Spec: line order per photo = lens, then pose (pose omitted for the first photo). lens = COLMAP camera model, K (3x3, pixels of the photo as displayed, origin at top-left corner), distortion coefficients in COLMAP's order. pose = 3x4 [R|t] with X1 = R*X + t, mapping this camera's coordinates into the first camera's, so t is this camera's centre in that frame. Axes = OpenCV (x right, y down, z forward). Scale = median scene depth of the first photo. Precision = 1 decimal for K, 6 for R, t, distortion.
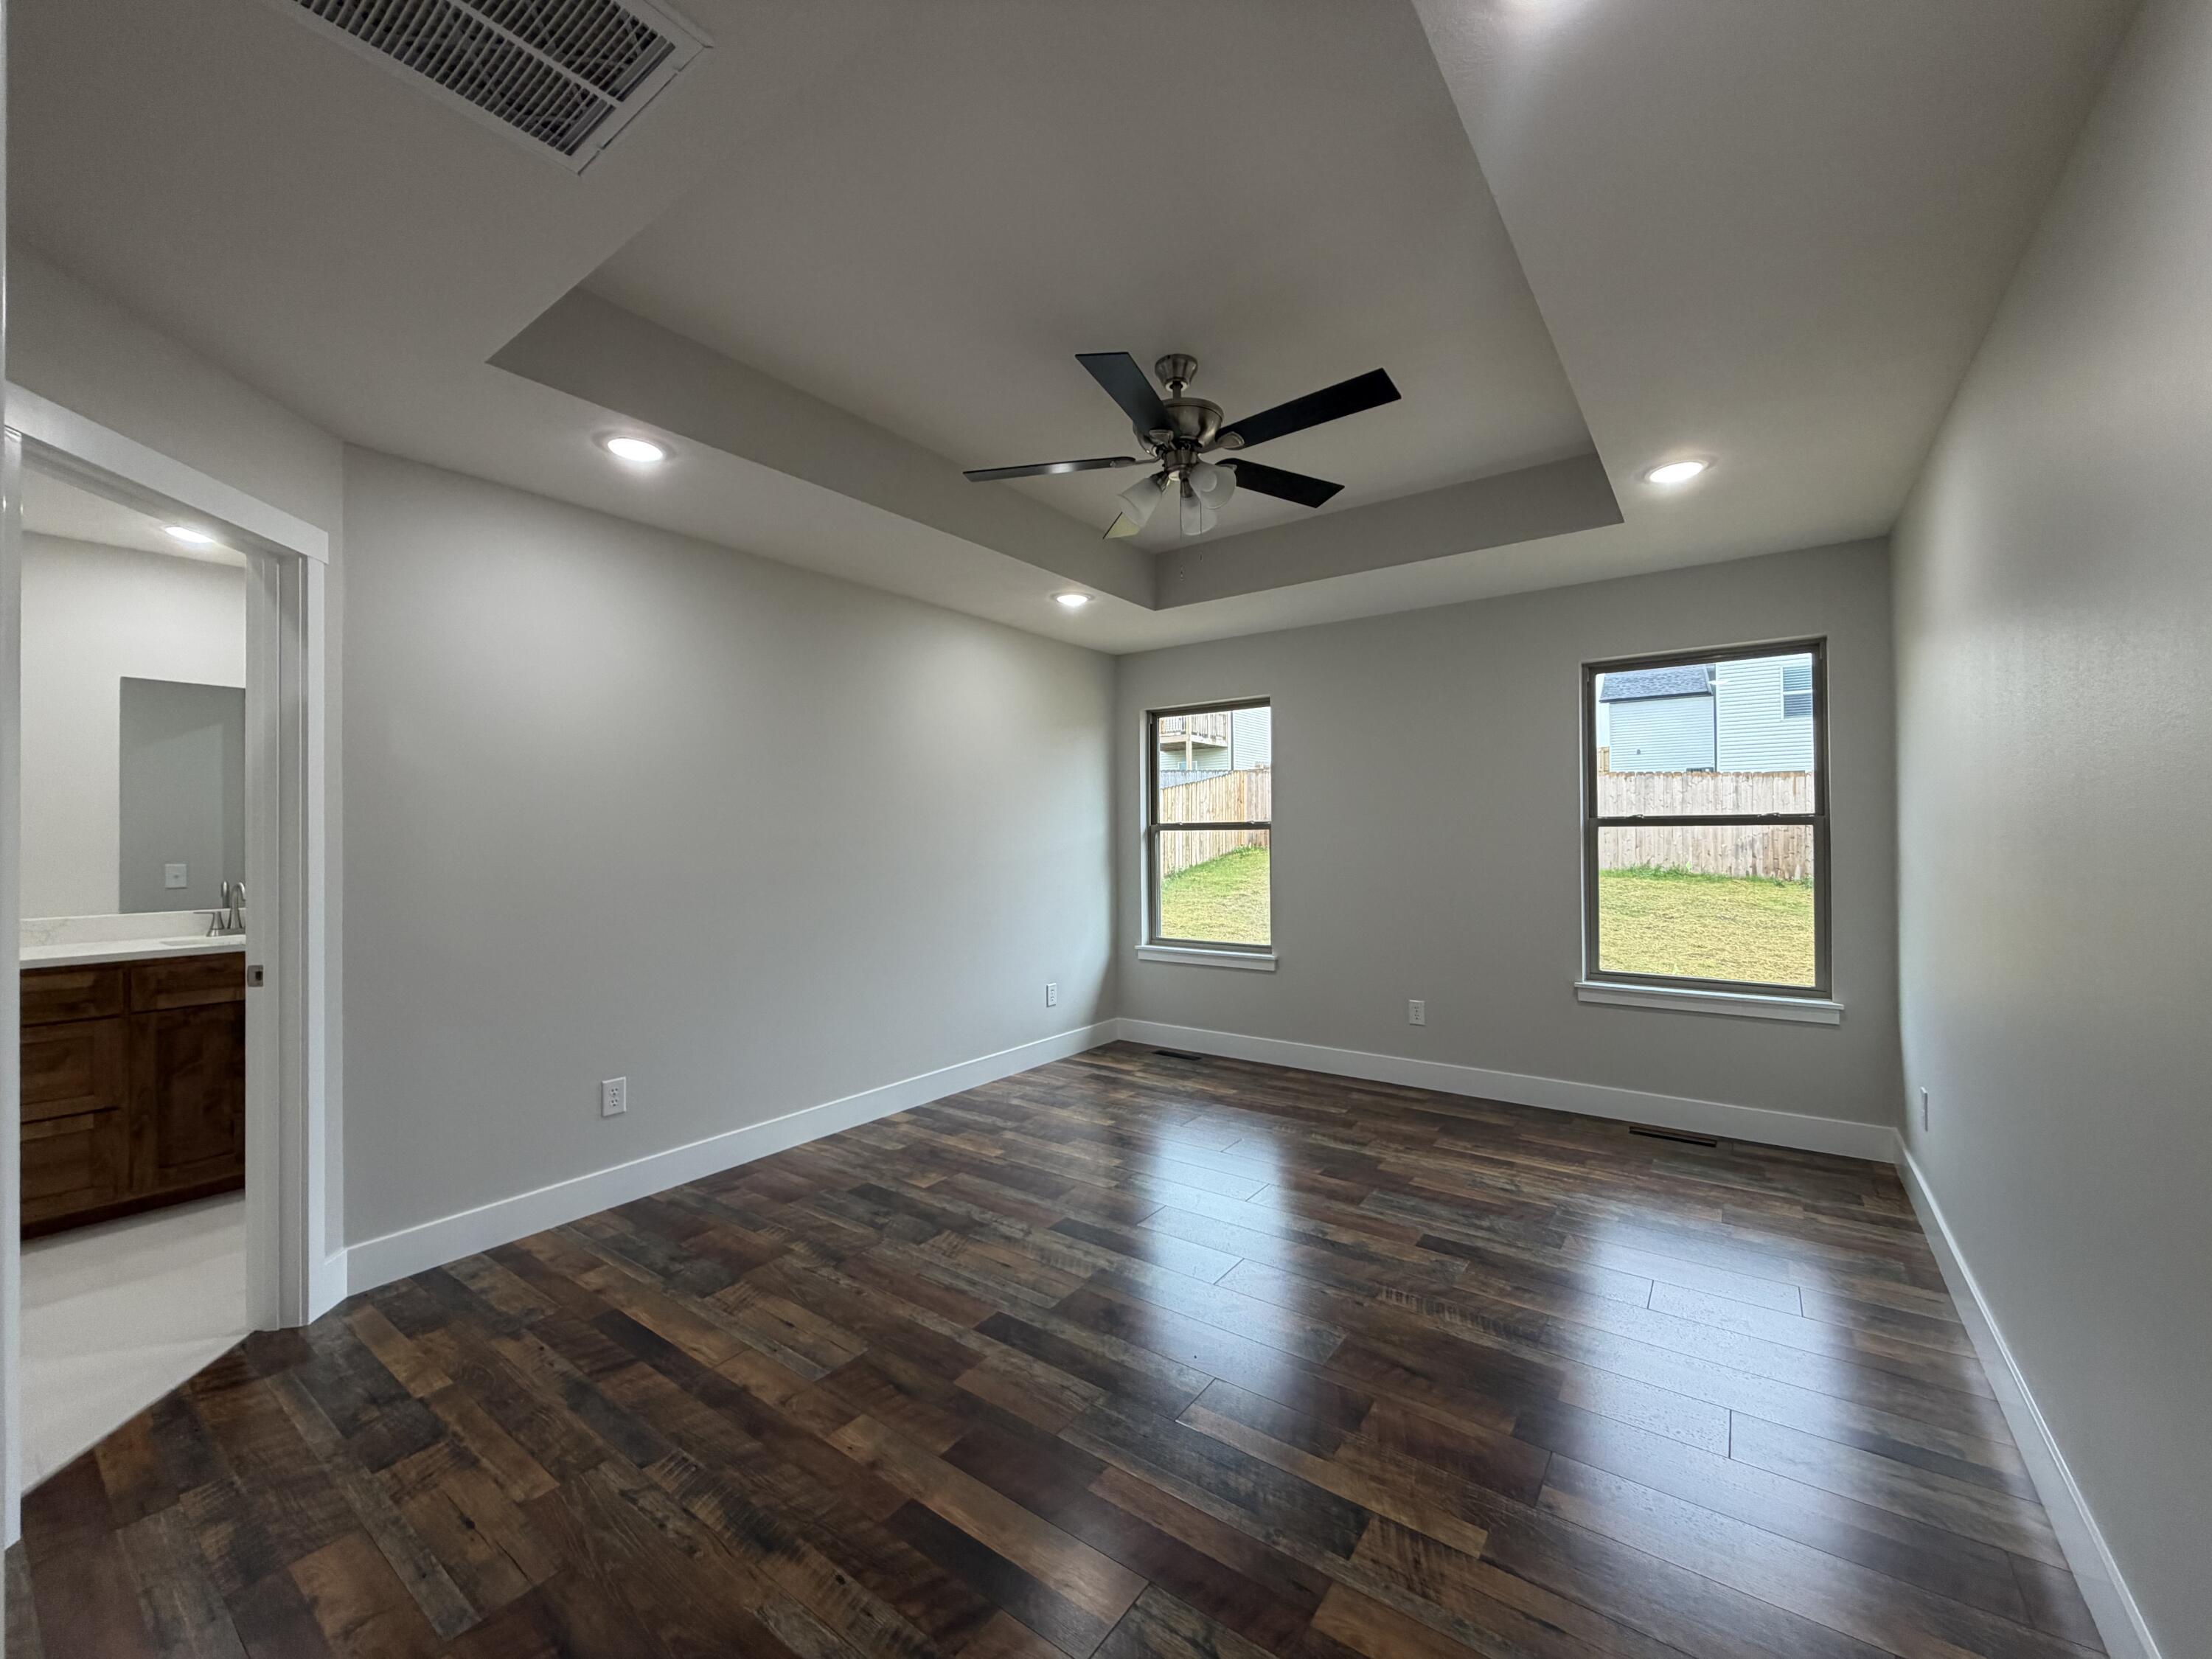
lens RADIAL K [[888.0, 0, 1106.0], [0, 888.0, 829.5], [0, 0, 1]] dist [-0.001260, -0.000289]
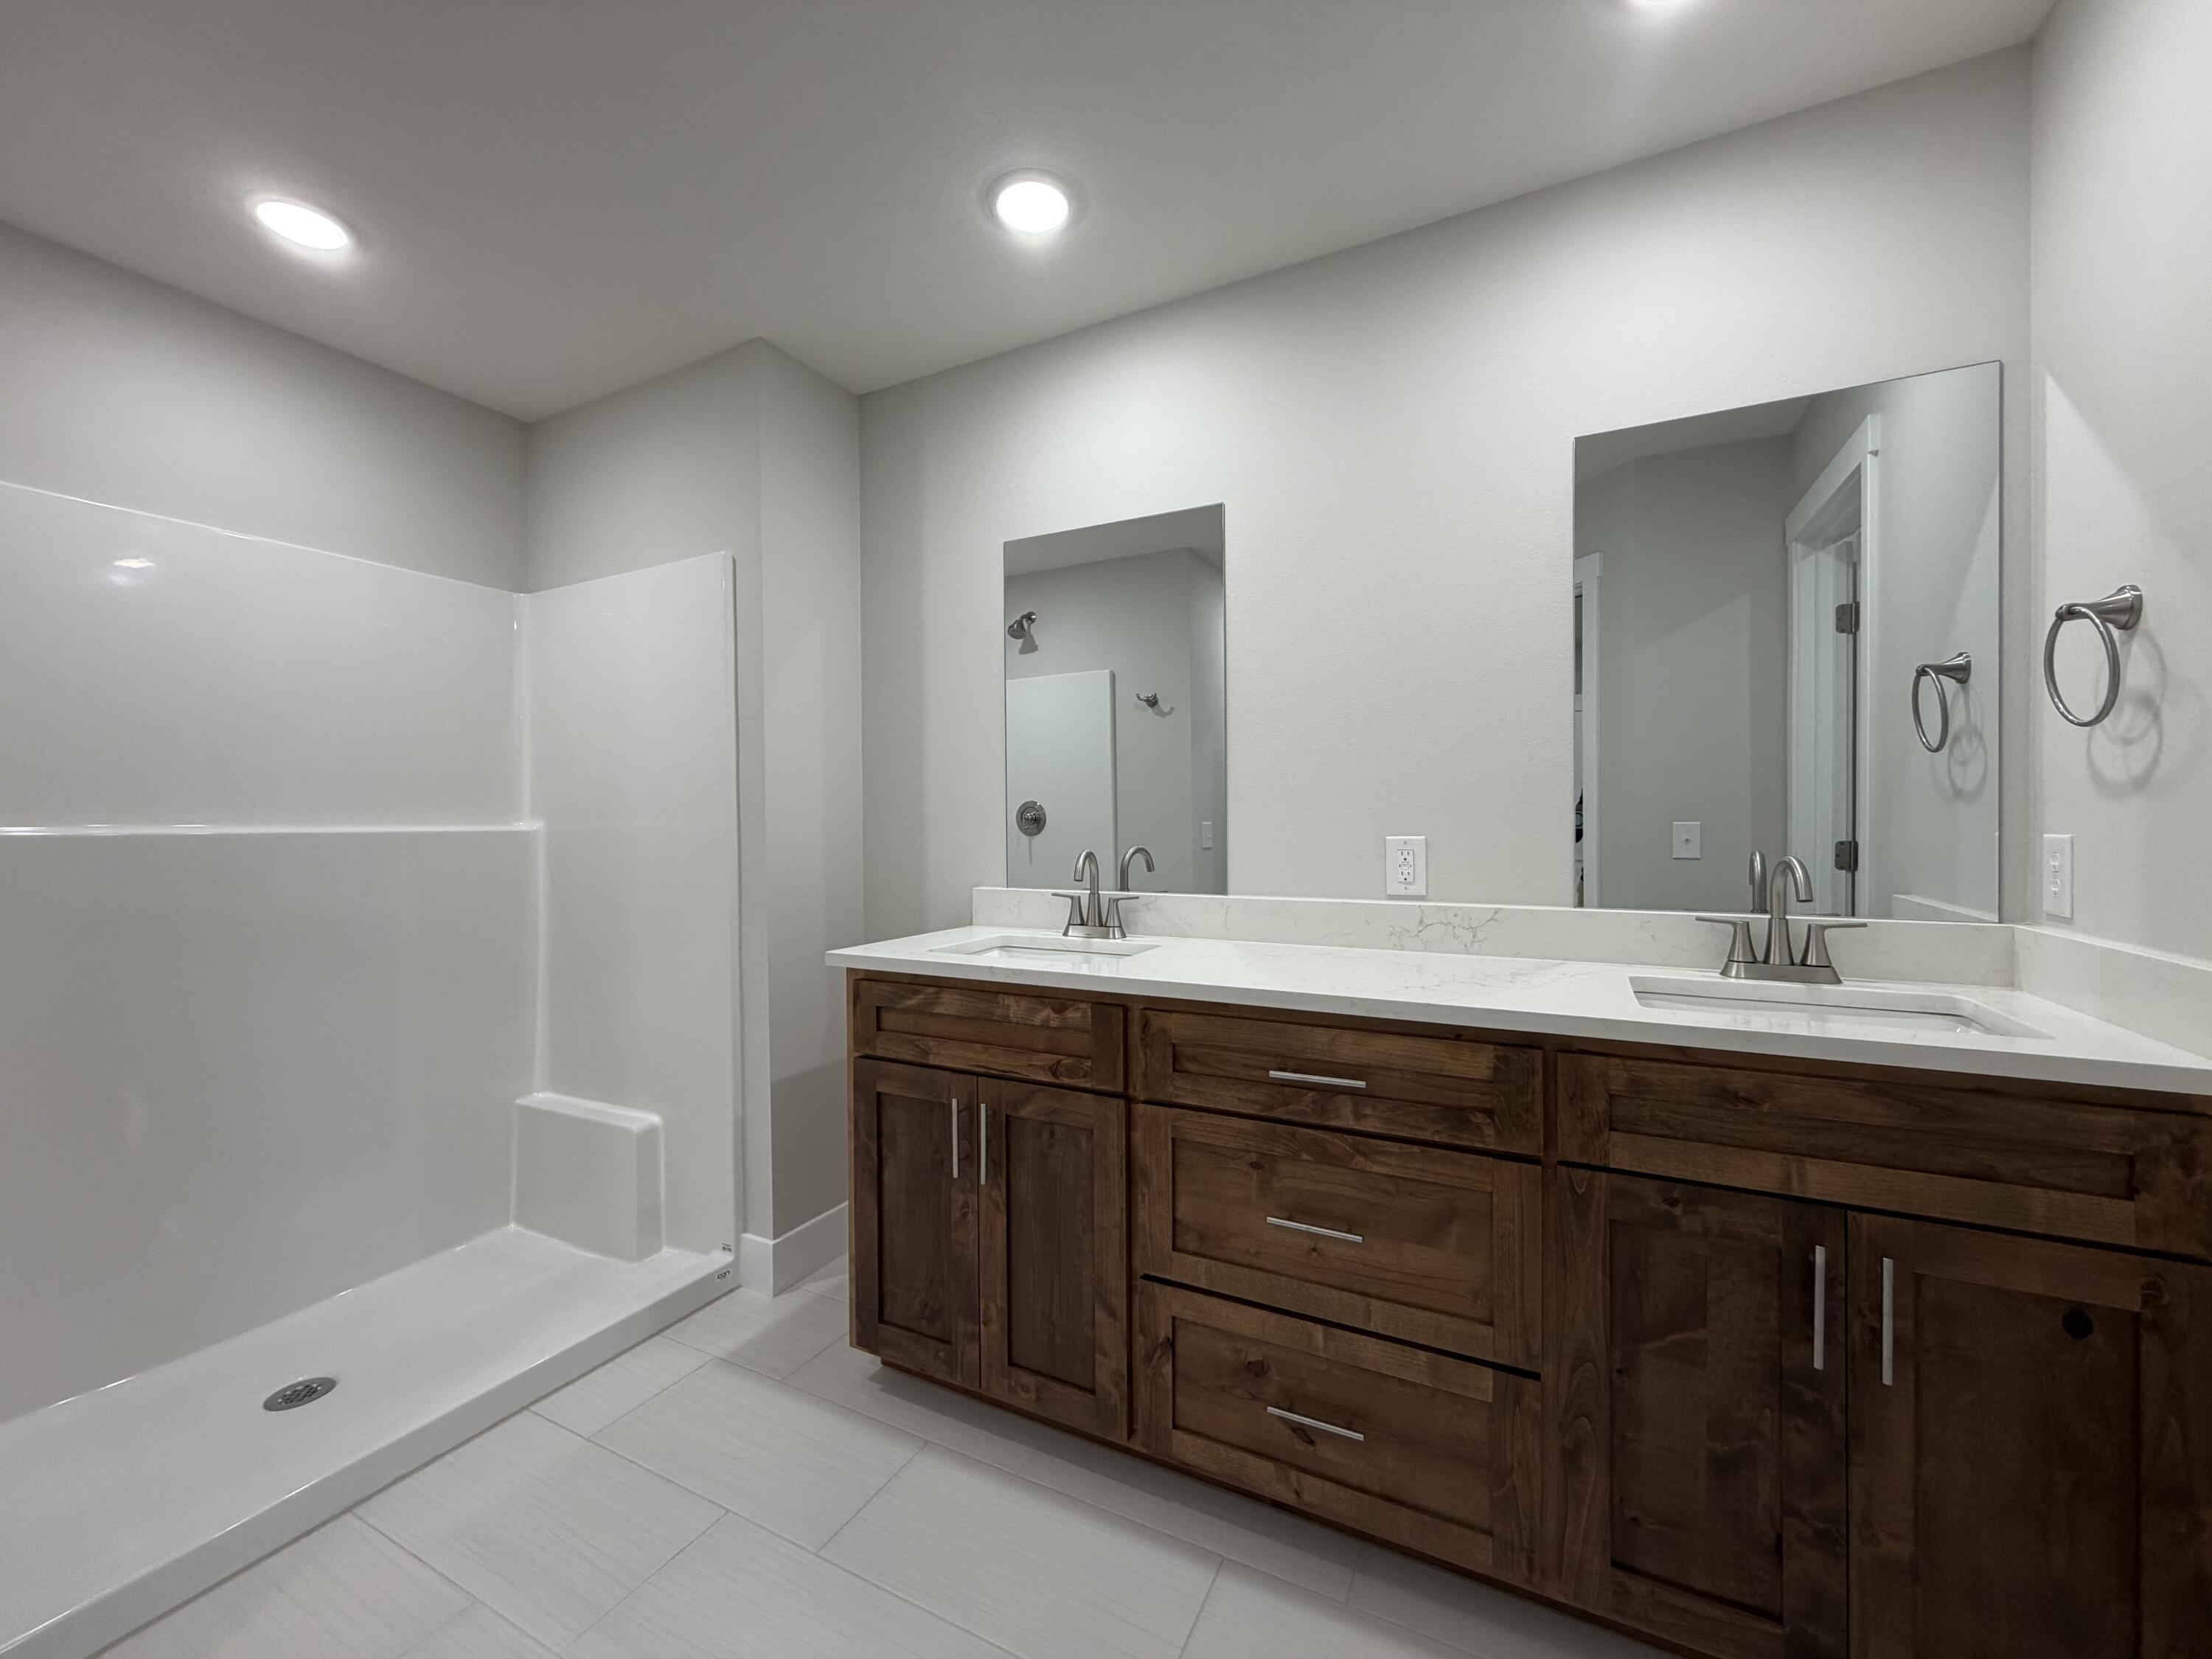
lens RADIAL K [[888.0, 0, 1106.0], [0, 888.0, 829.5], [0, 0, 1]] dist [-0.001260, -0.000289]
pose [[0.158826, 0.011536, -0.987239, -0.705268], [0.013553, 0.999812, 0.013863, 0.043776], [0.987214, -0.015582, 0.158640, 0.706373]]
